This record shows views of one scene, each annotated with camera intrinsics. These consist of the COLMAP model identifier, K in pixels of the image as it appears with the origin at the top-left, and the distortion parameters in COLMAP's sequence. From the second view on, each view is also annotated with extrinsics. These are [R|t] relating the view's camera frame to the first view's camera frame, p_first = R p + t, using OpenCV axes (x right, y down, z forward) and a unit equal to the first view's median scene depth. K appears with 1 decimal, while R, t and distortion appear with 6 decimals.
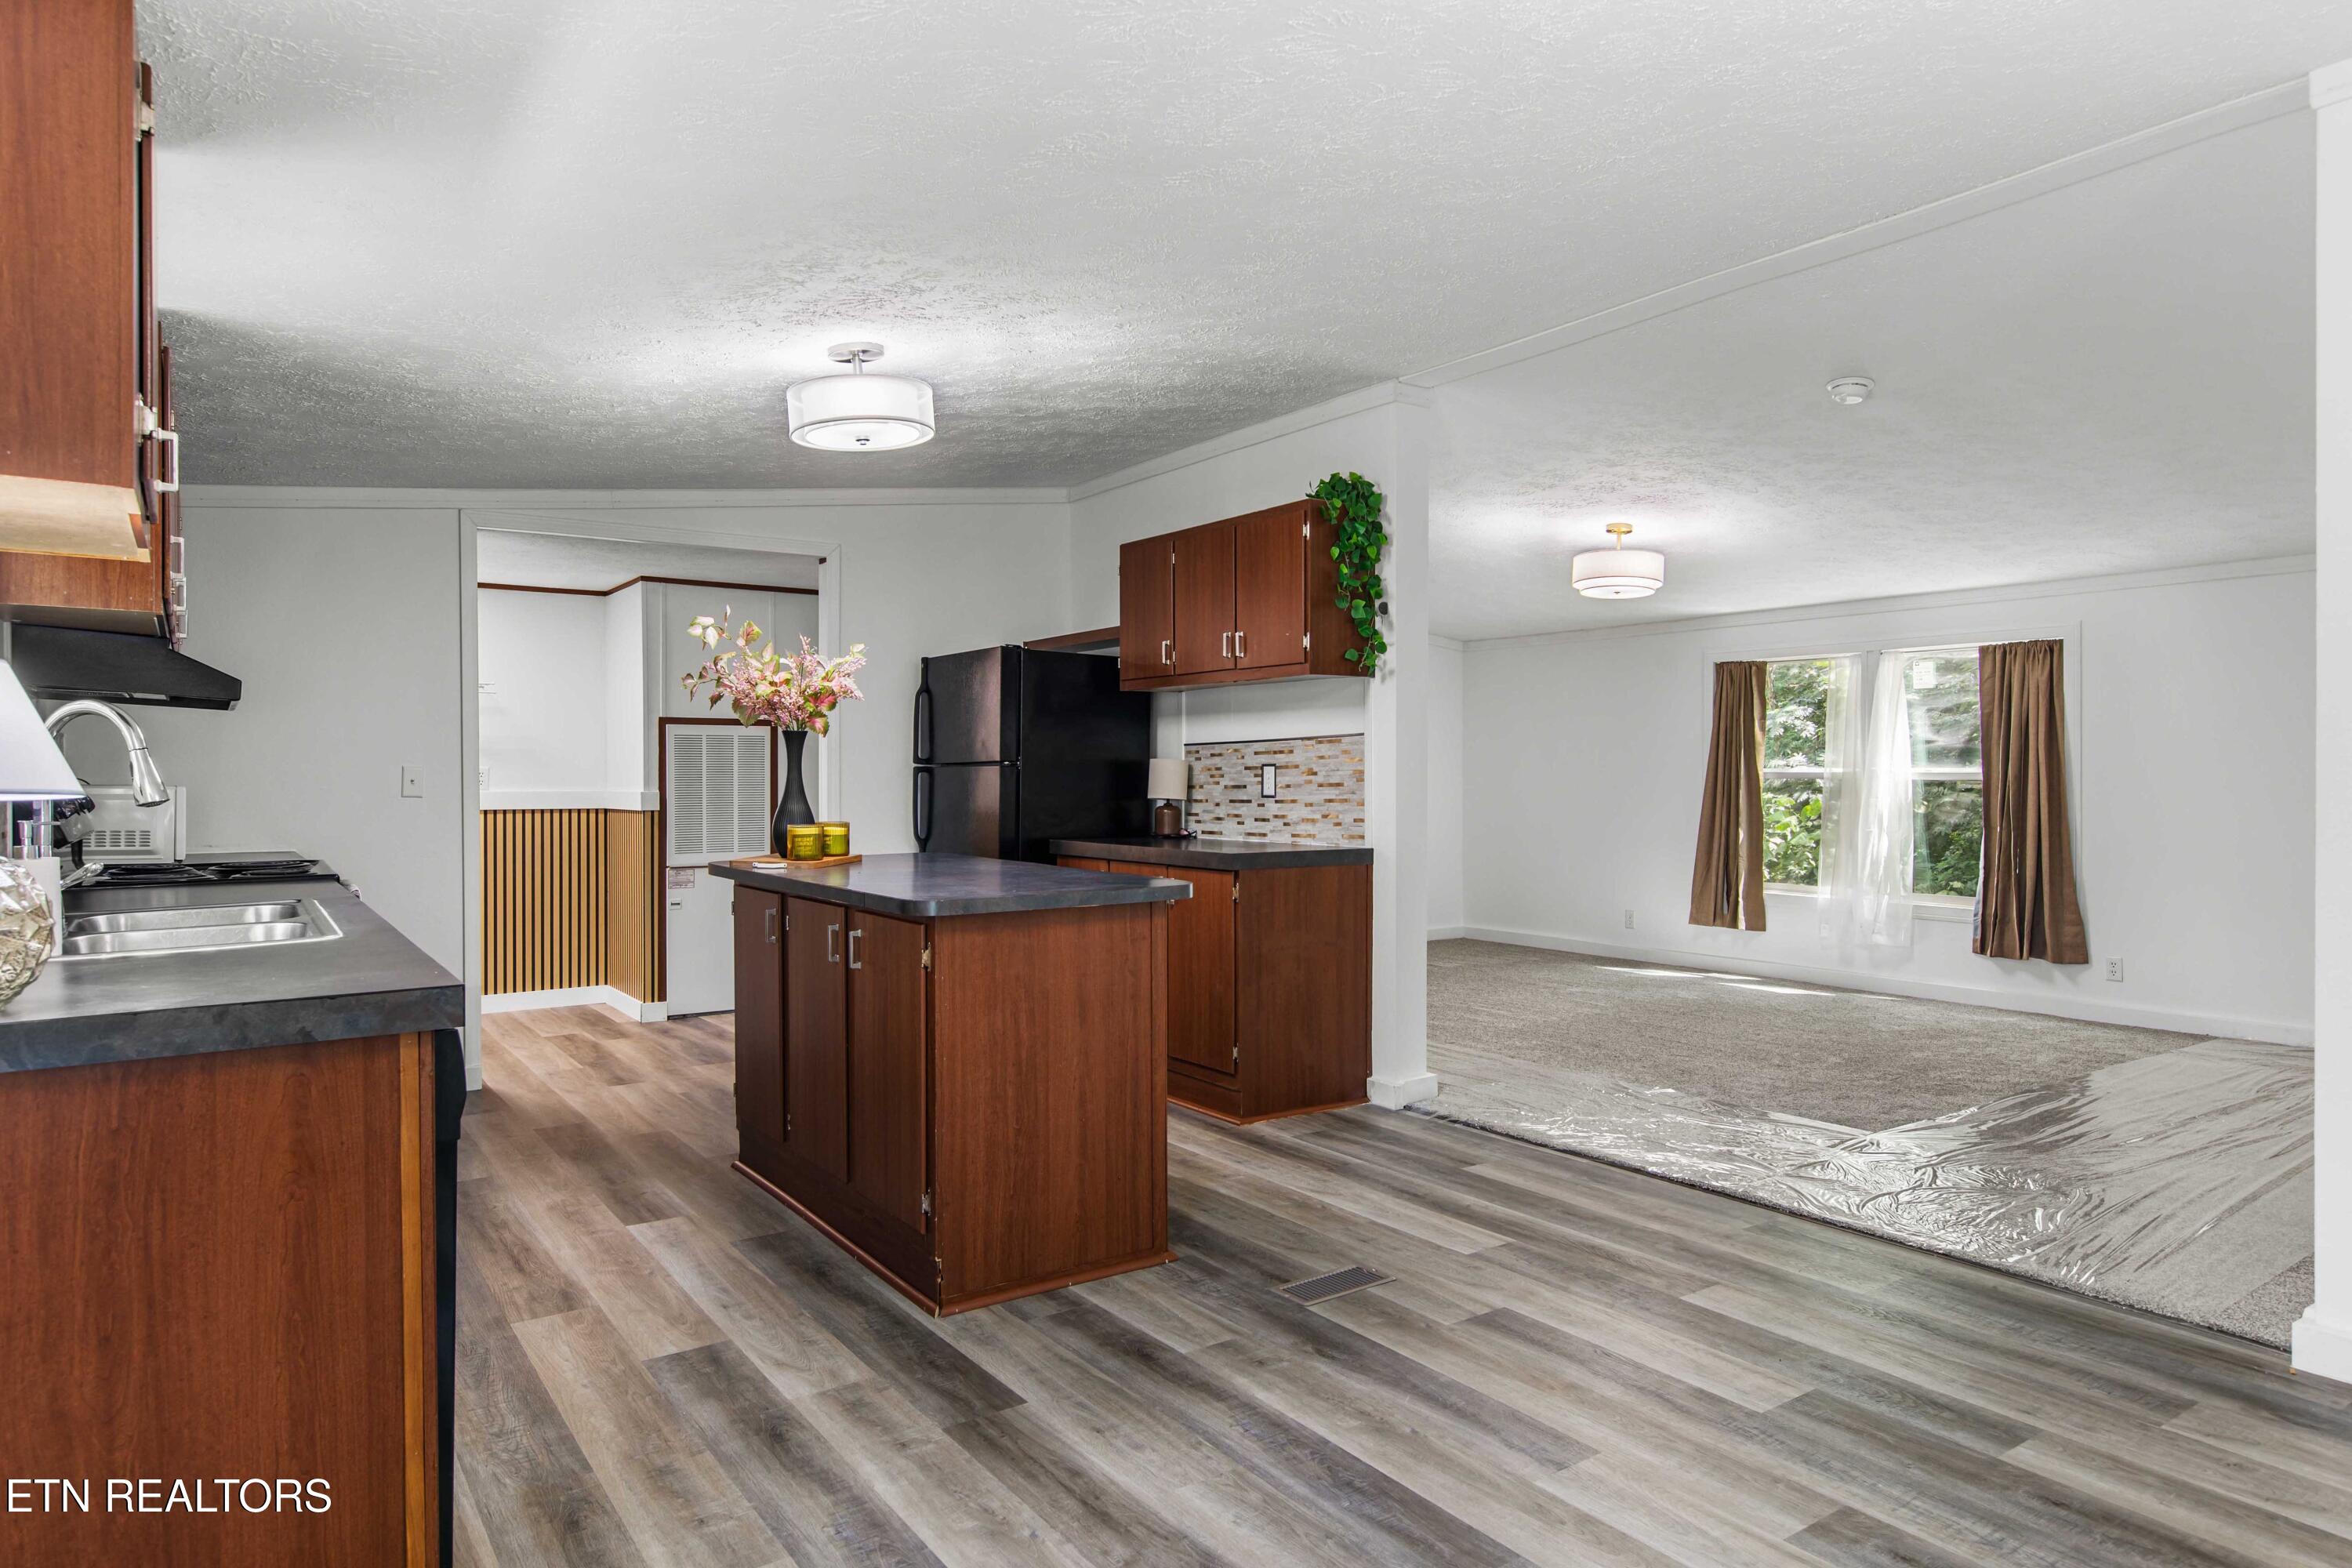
lens RADIAL K [[1394.4, 0, 1160.9], [0, 1394.4, 788.7], [0, 0, 1]] dist [0.009114, -0.001095]
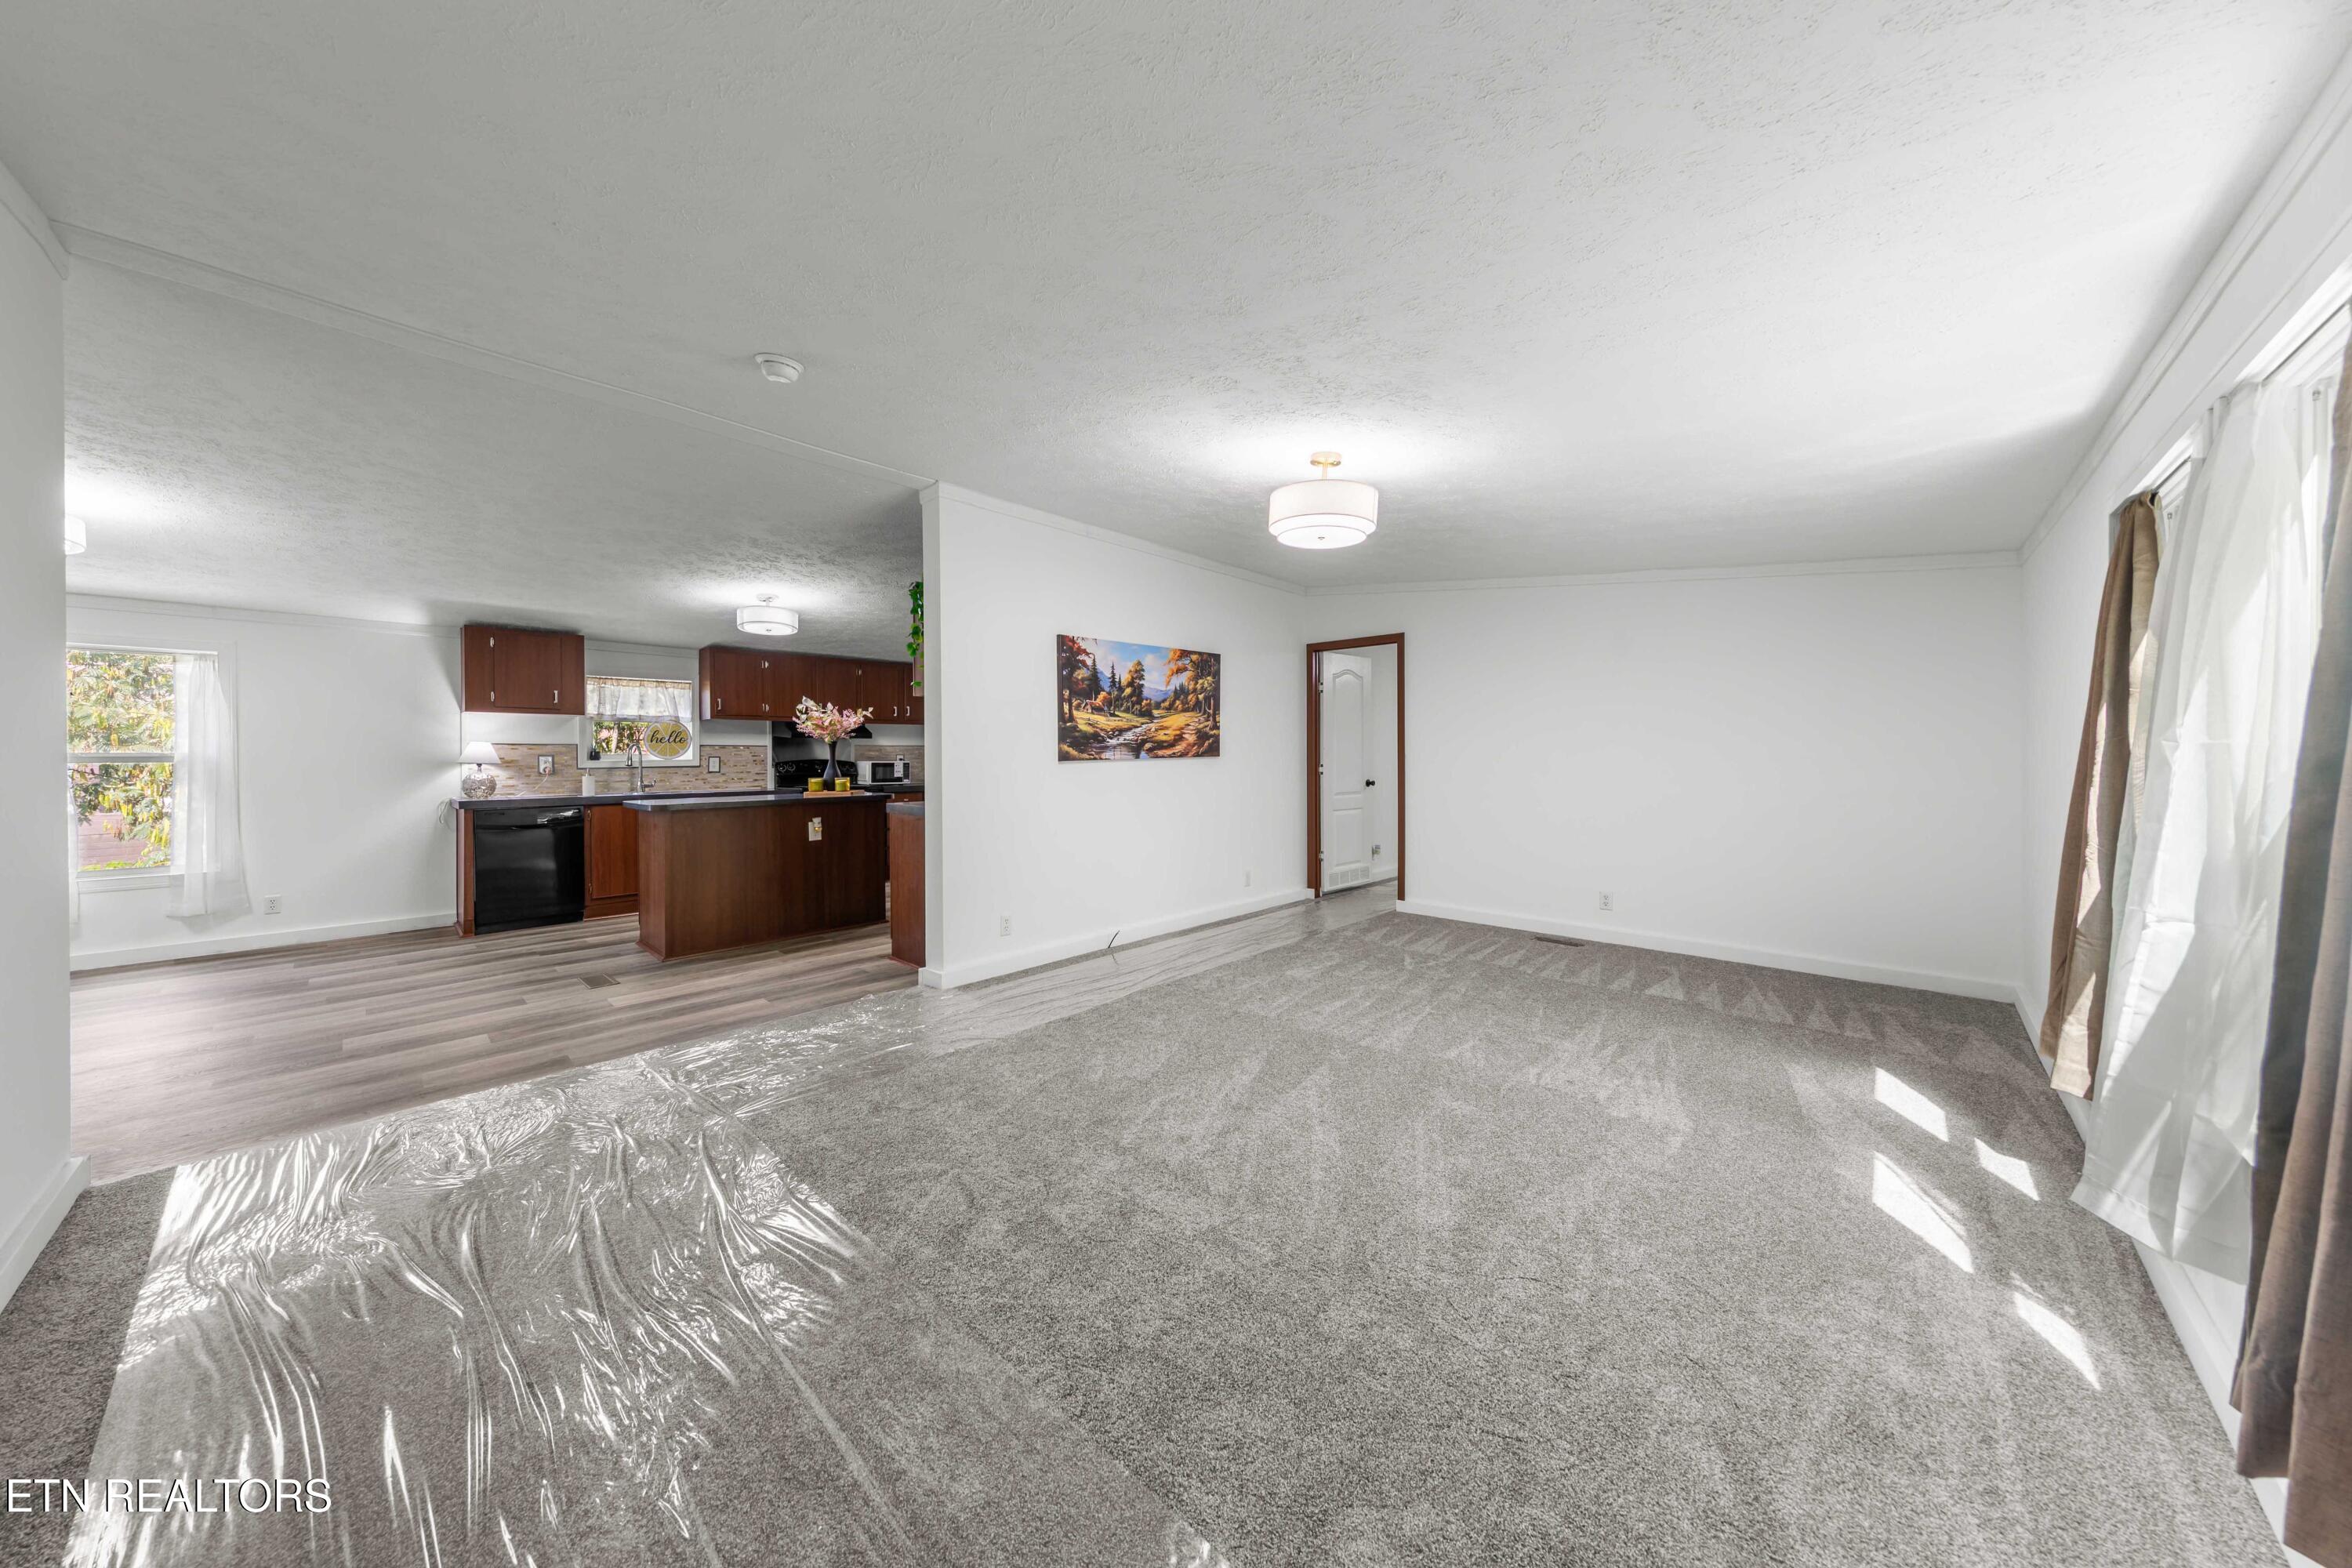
lens RADIAL K [[741.3, 0, 1160.4], [0, 741.3, 769.1], [0, 0, 1]] dist [0.002149, -0.000059]
pose [[0.206029, 0.015806, -0.978418, 1.328503], [-0.008245, 0.999862, 0.014417, -0.017655], [0.978511, 0.005097, 0.206131, 1.461773]]
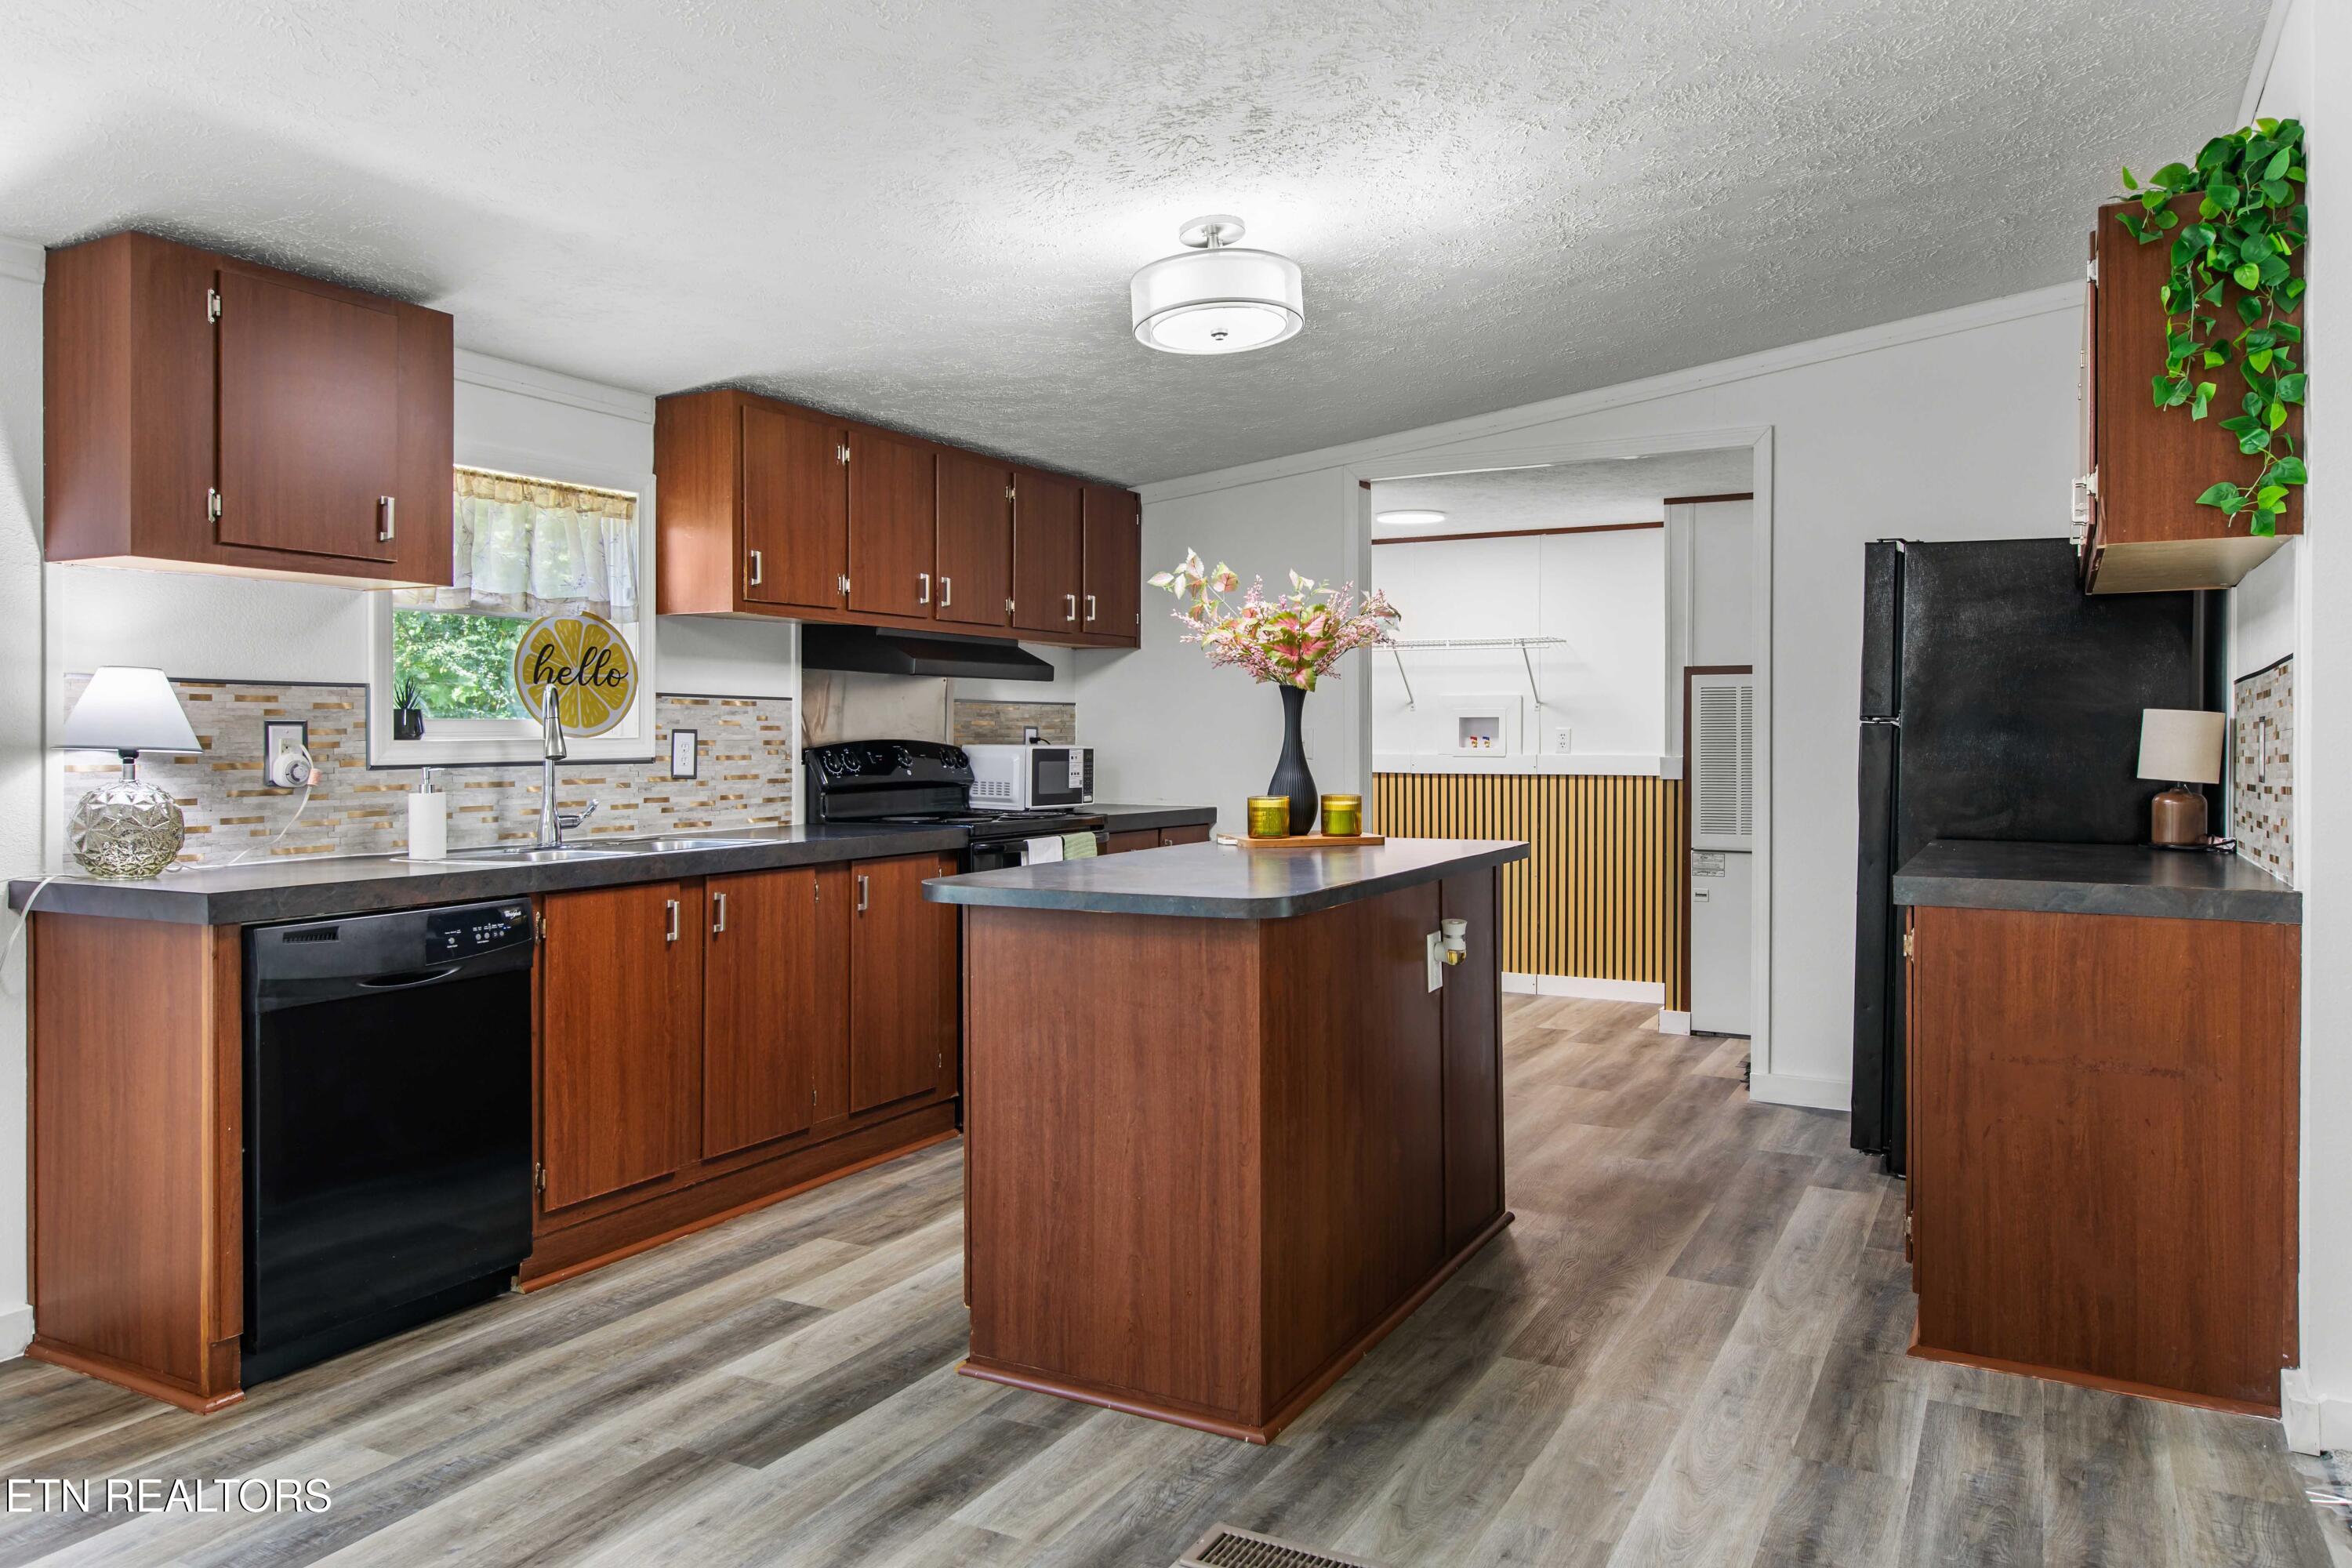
lens RADIAL K [[1600.2, 0, 1174.8], [0, 1600.2, 751.7], [0, 0, 1]] dist [0.009615, -0.004002]
pose [[0.454150, 0.009346, -0.890876, 0.640429], [-0.009485, 0.999939, 0.005654, -0.006633], [0.890875, 0.005882, 0.454211, 0.557351]]
